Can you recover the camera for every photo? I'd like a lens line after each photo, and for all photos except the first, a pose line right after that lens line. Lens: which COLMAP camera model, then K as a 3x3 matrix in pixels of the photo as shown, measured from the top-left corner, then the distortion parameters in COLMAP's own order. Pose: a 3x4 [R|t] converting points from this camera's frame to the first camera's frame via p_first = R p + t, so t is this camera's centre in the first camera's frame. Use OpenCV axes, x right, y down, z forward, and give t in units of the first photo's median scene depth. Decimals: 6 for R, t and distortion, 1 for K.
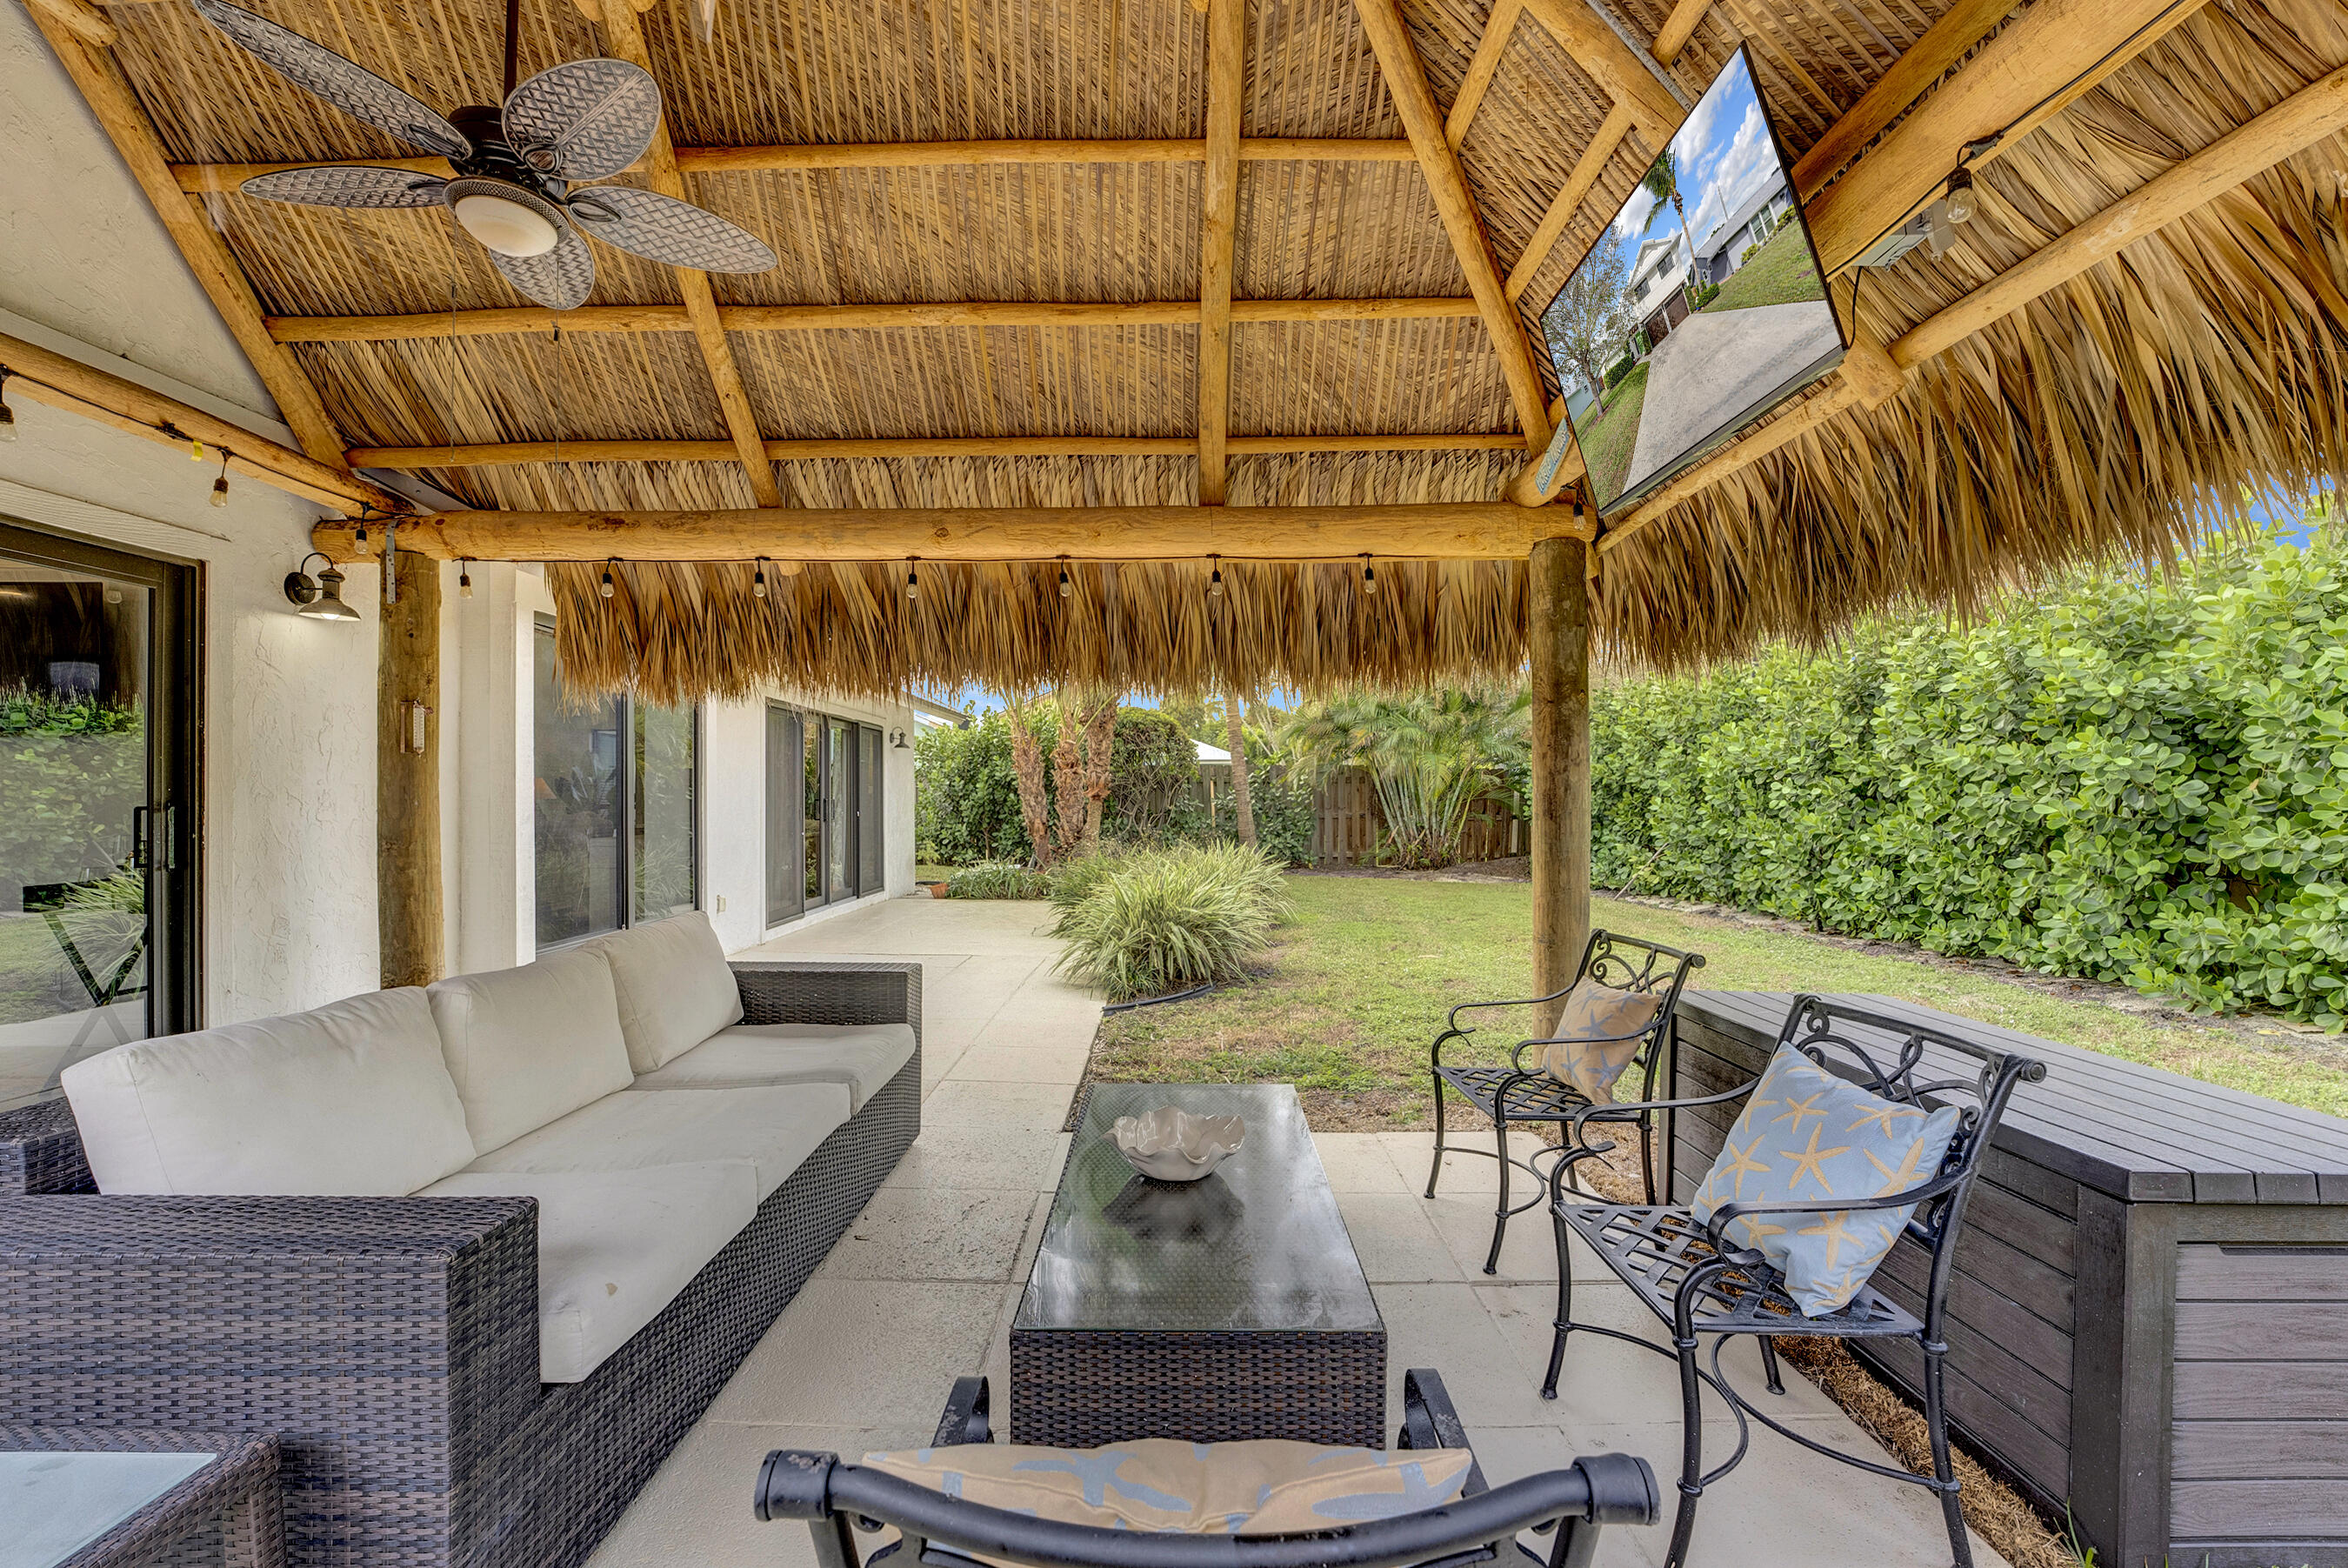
lens RADIAL K [[974.0, 0, 1174.0], [0, 974.0, 784.0], [0, 0, 1]] dist [-0.012779, -0.011319]
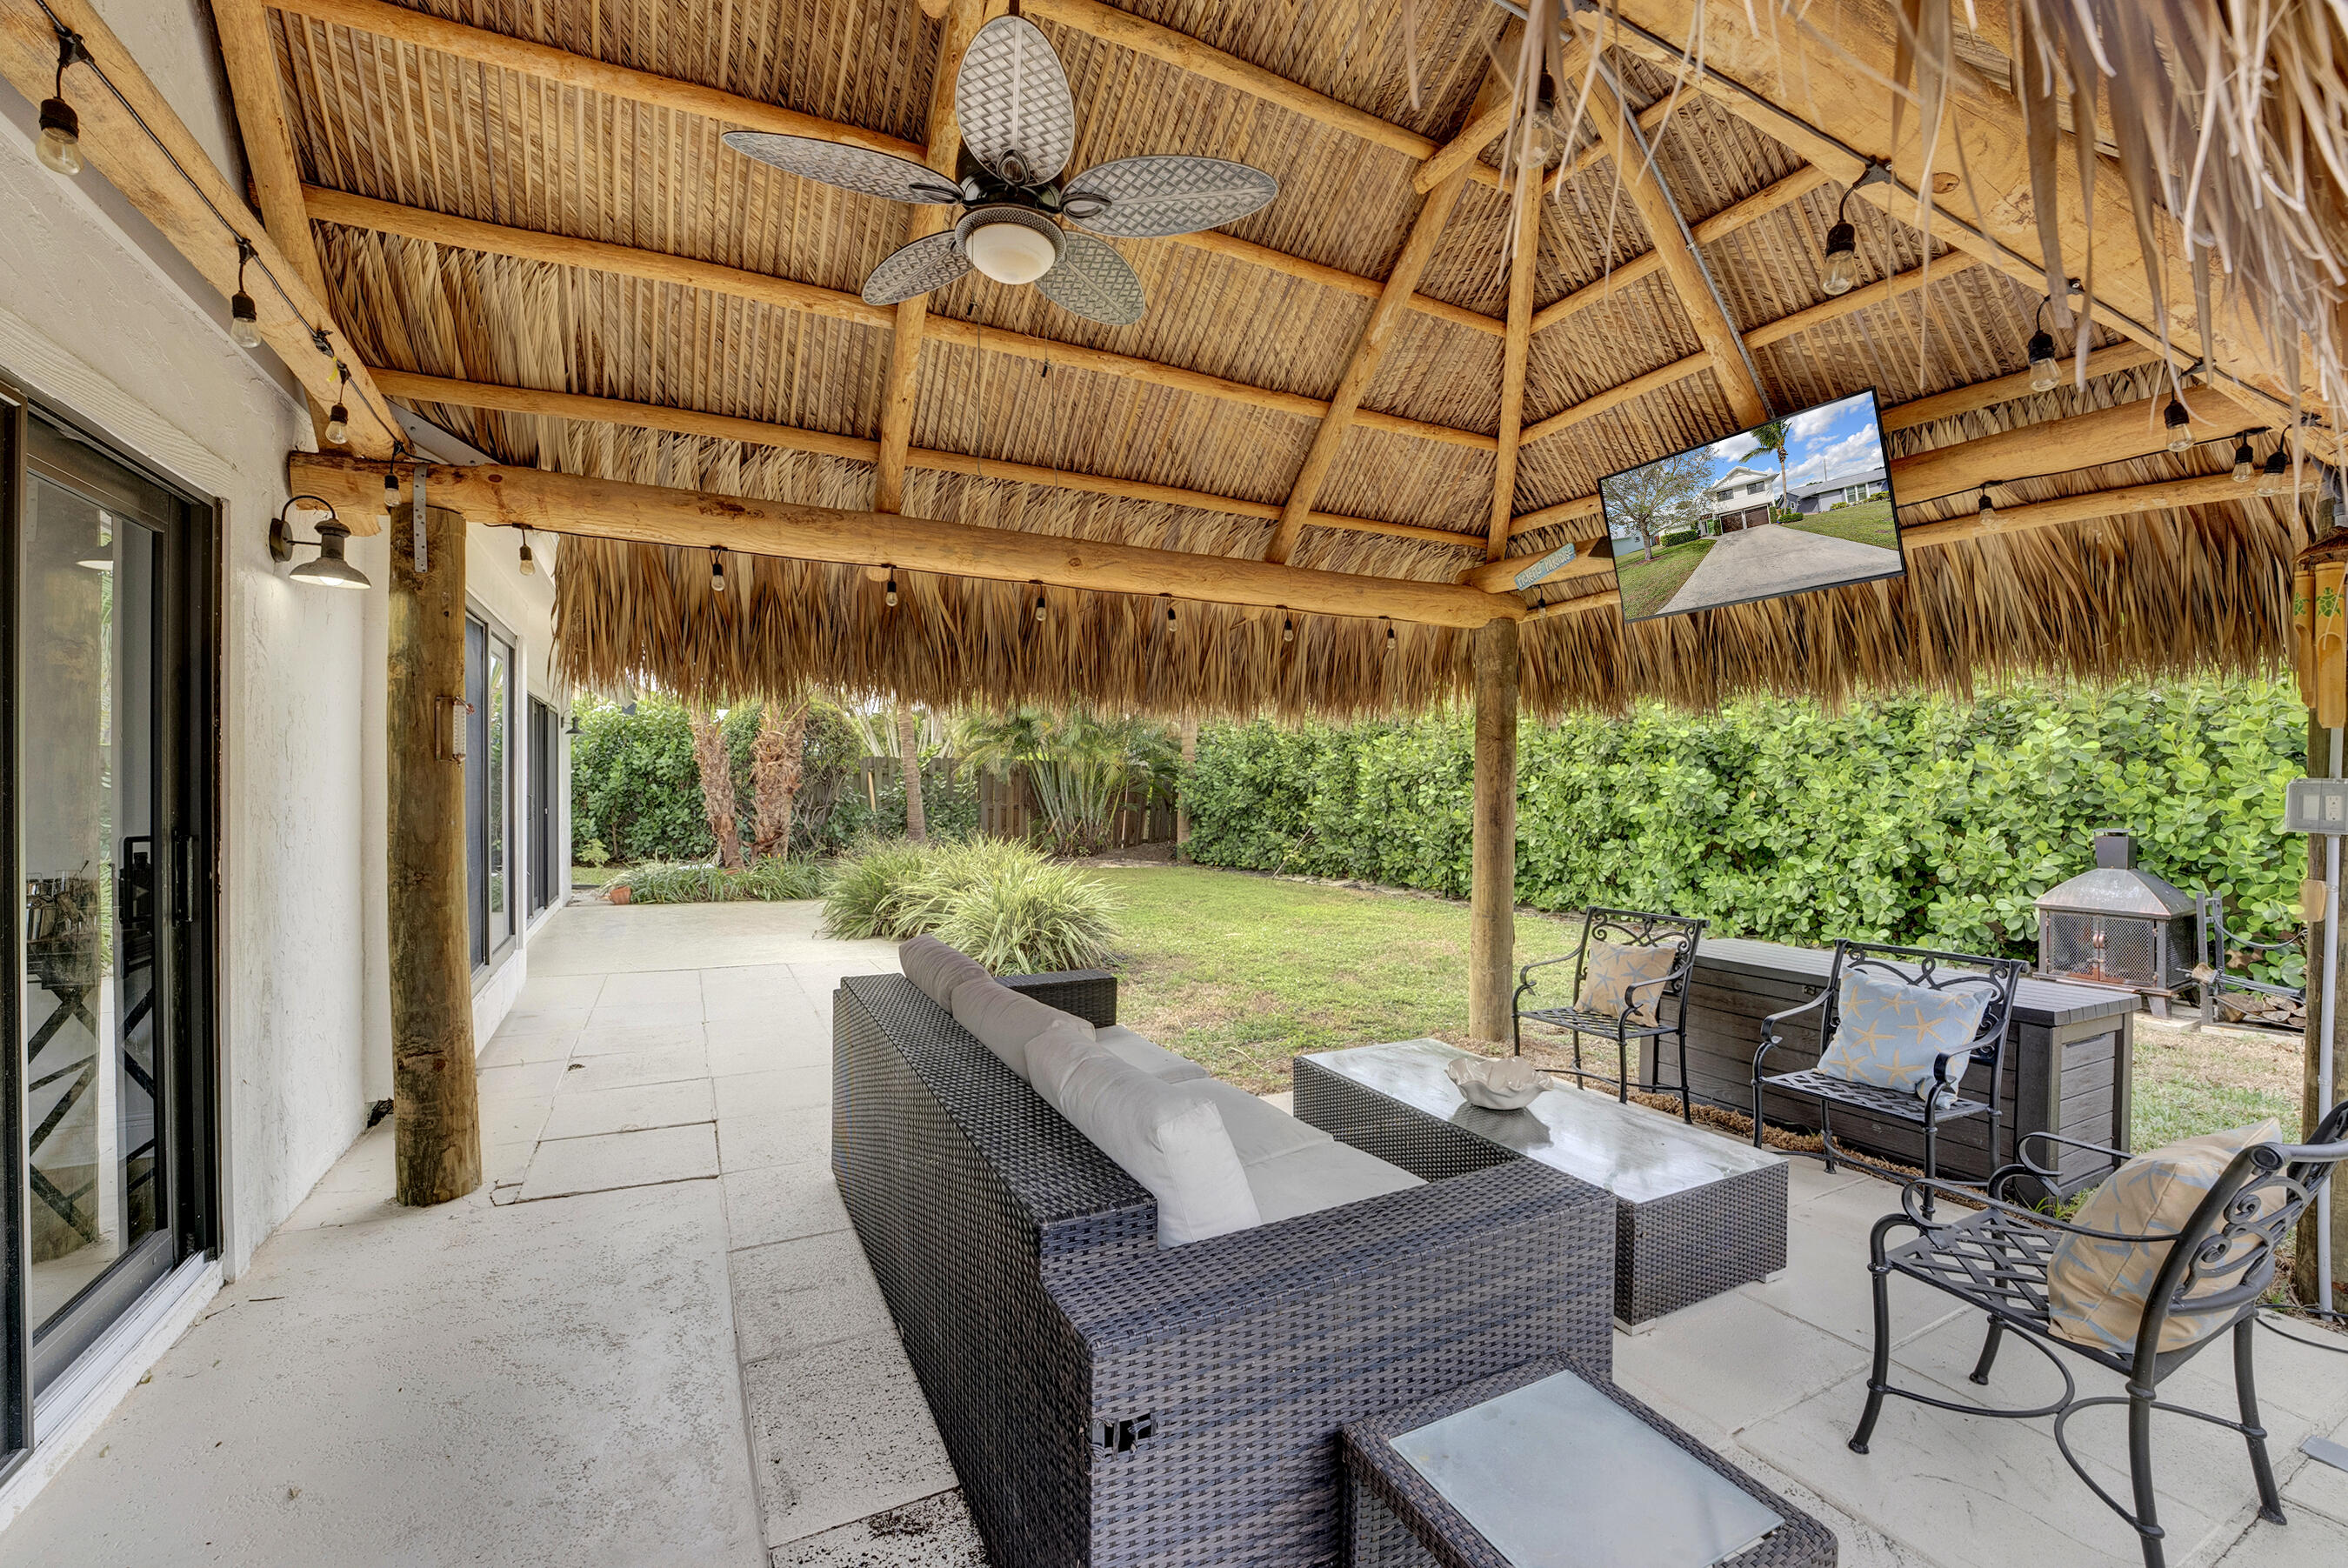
lens RADIAL K [[955.0, 0, 1174.0], [0, 955.0, 784.0], [0, 0, 1]] dist [-0.032509, 0.000766]
pose [[0.888827, 0.007296, 0.458184, -0.489740], [-0.014227, 0.999831, 0.011678, -0.024978], [-0.458022, -0.016898, 0.888780, 0.022782]]
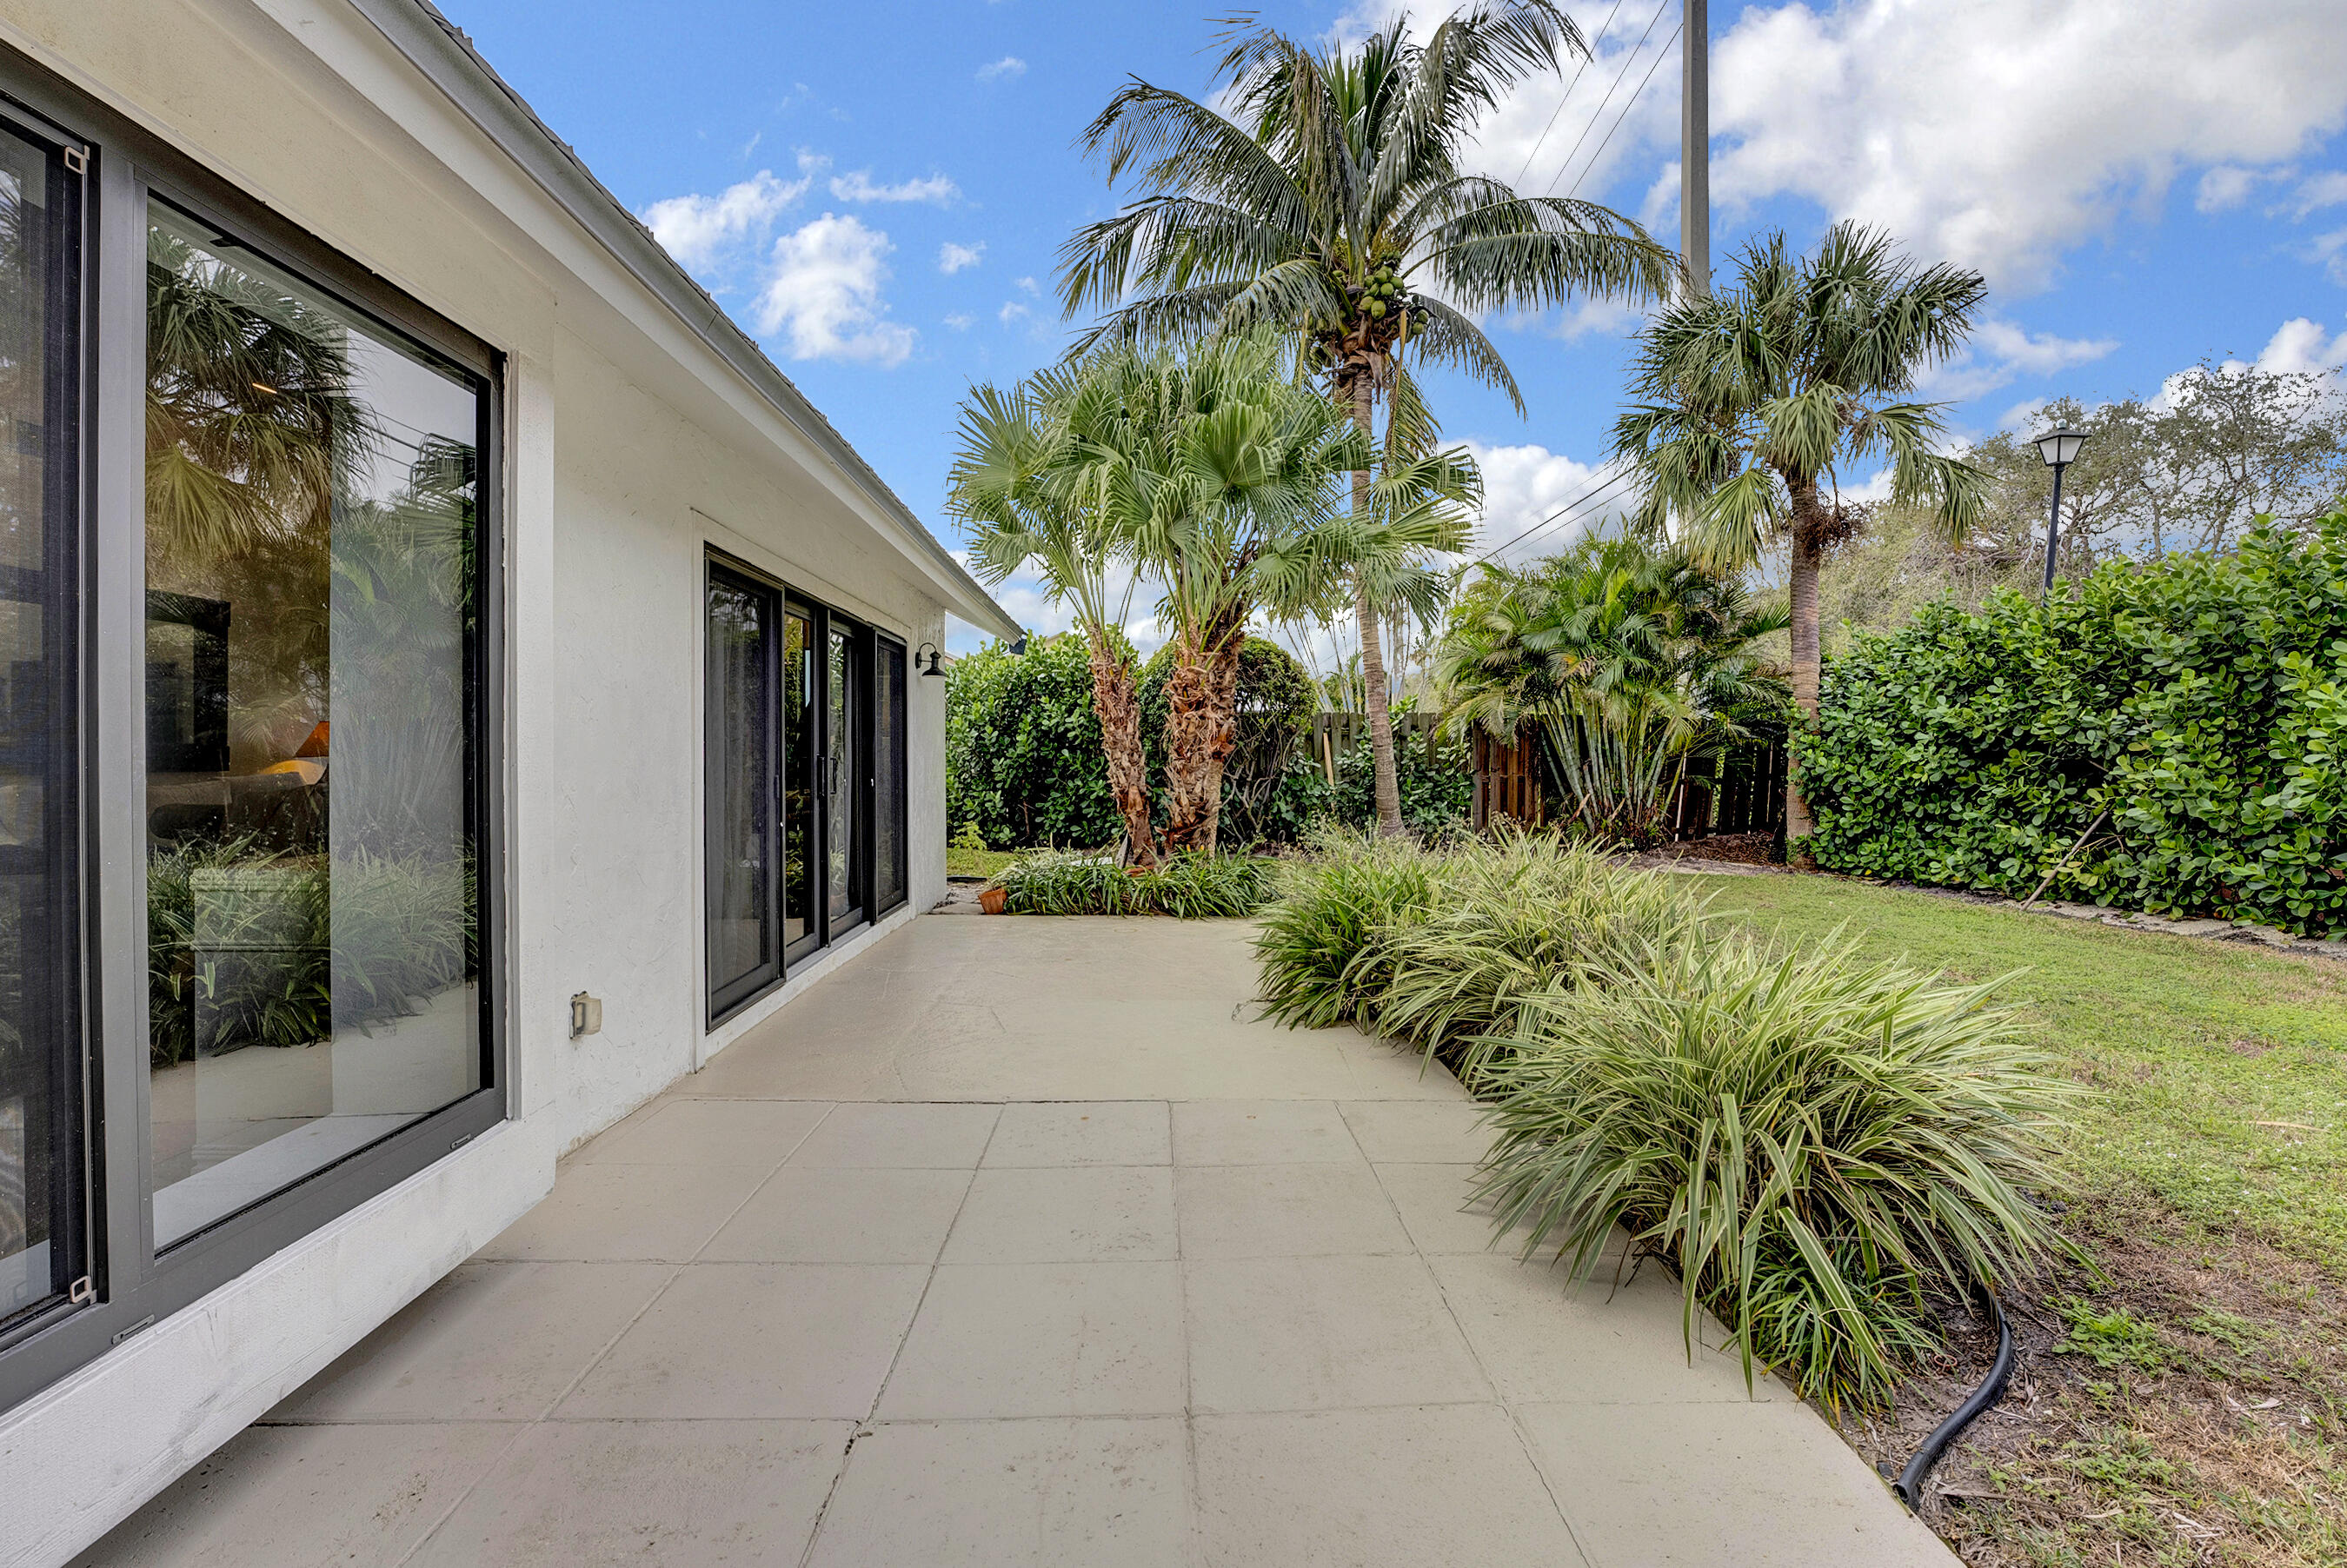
lens RADIAL K [[1006.6, 0, 1197.3], [0, 1006.6, 752.6], [0, 0, 1]] dist [-0.013071, -0.012930]
pose [[0.999004, 0.001516, 0.044598, -0.358443], [-0.002050, 0.999927, 0.011929, 0.011461], [-0.044576, -0.012009, 0.998934, 0.881735]]
